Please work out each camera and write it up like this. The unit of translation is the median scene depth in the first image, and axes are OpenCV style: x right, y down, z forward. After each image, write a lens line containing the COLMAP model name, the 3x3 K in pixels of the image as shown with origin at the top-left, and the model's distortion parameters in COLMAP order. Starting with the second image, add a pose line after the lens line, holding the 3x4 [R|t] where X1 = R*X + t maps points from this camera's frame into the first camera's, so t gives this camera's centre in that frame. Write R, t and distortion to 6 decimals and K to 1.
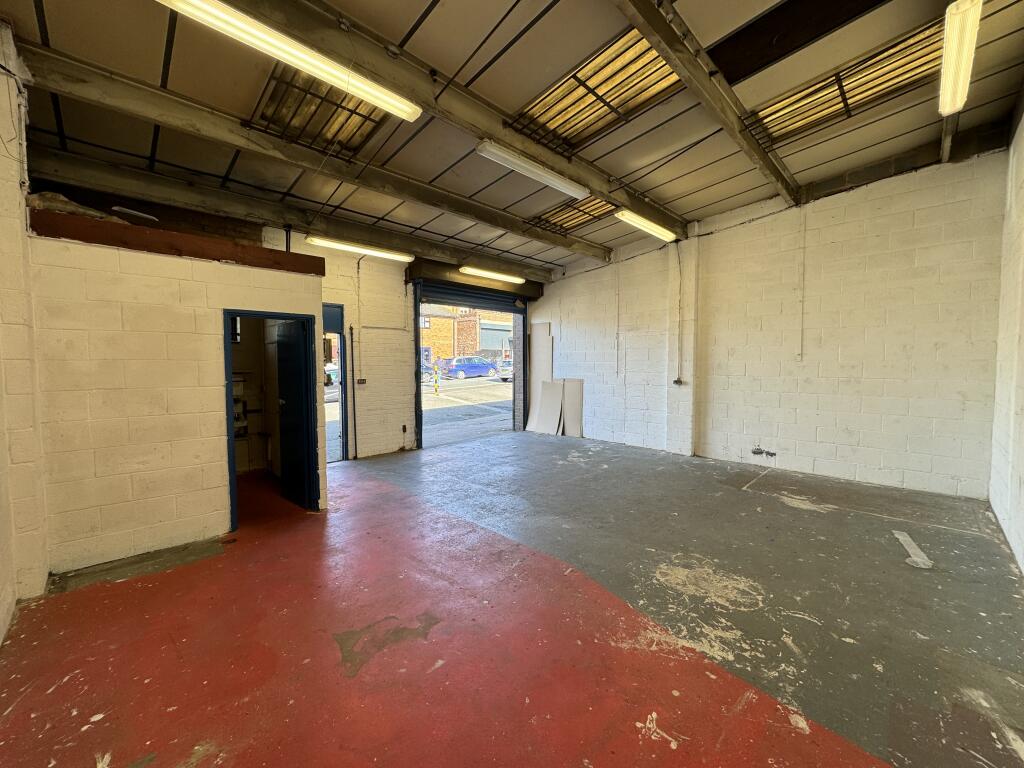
lens RADIAL K [[406.1, 0, 510.5], [0, 406.1, 383.0], [0, 0, 1]] dist [-0.000285, -0.000312]
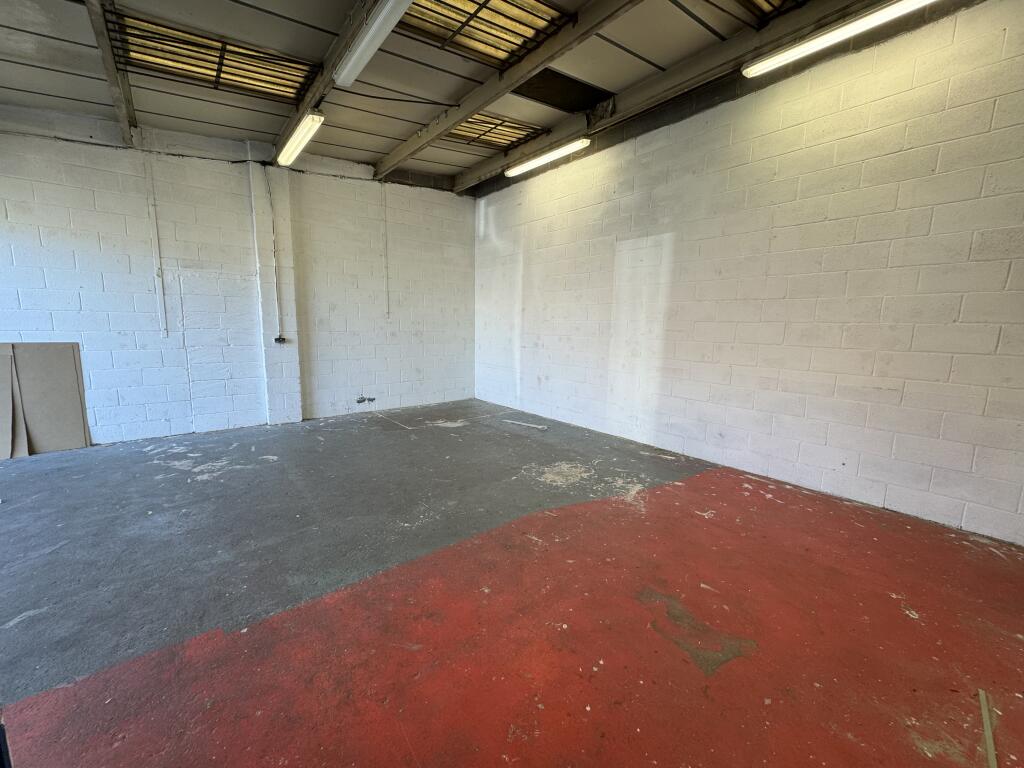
lens RADIAL K [[406.1, 0, 512.2], [0, 406.1, 382.8], [0, 0, 1]] dist [-0.000285, -0.000312]
pose [[0.088831, -0.141755, 0.985908, -0.562765], [0.032201, 0.989712, 0.139401, -0.023852], [-0.995526, 0.019364, 0.092482, 0.630739]]
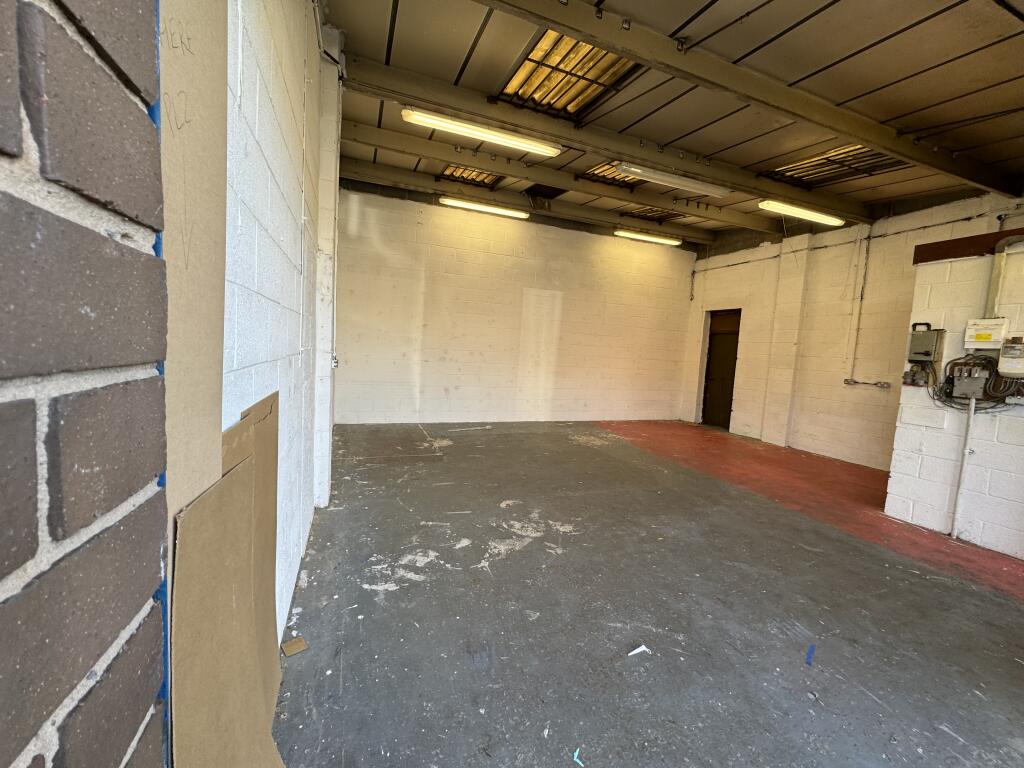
lens RADIAL K [[406.1, 0, 511.4], [0, 406.1, 381.8], [0, 0, 1]] dist [-0.000285, -0.000312]
pose [[-0.914226, -0.084493, 0.396298, -0.004899], [-0.035456, 0.990948, 0.129483, -0.077510], [-0.403651, 0.104326, -0.908946, 1.983753]]
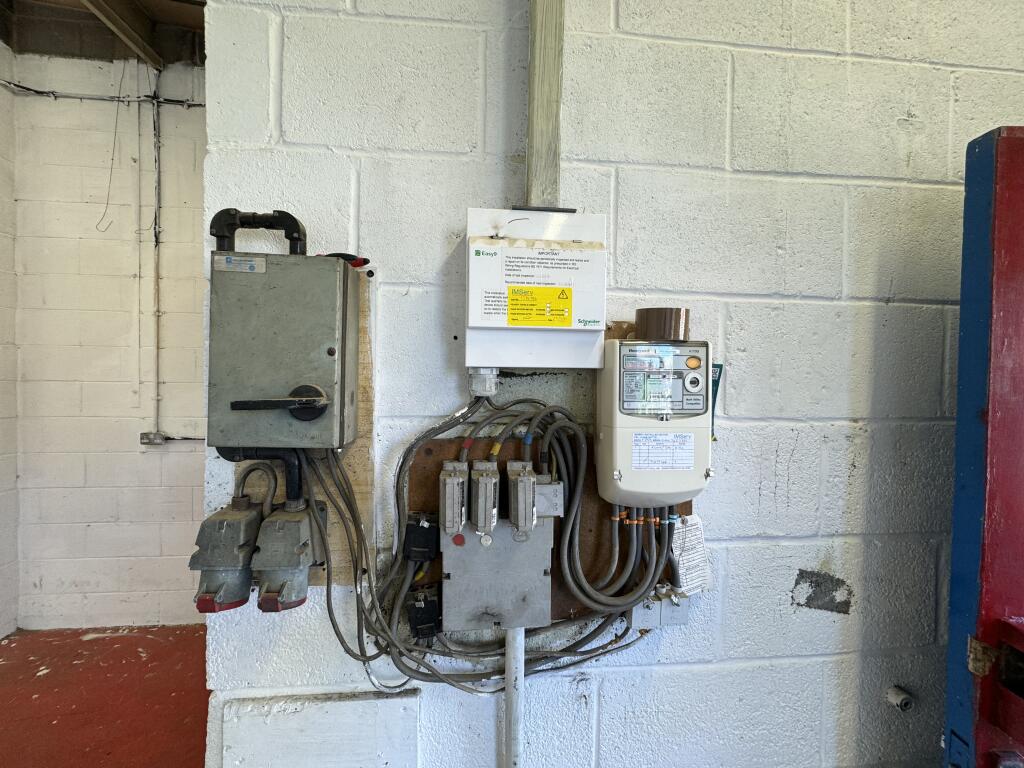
lens RADIAL K [[406.1, 0, 510.4], [0, 406.1, 384.7], [0, 0, 1]] dist [-0.000285, -0.000312]
pose [[-0.637694, 0.004582, -0.770276, -0.190588], [-0.054620, 0.997196, 0.051151, -0.075304], [0.768351, 0.074691, -0.635656, 1.515419]]
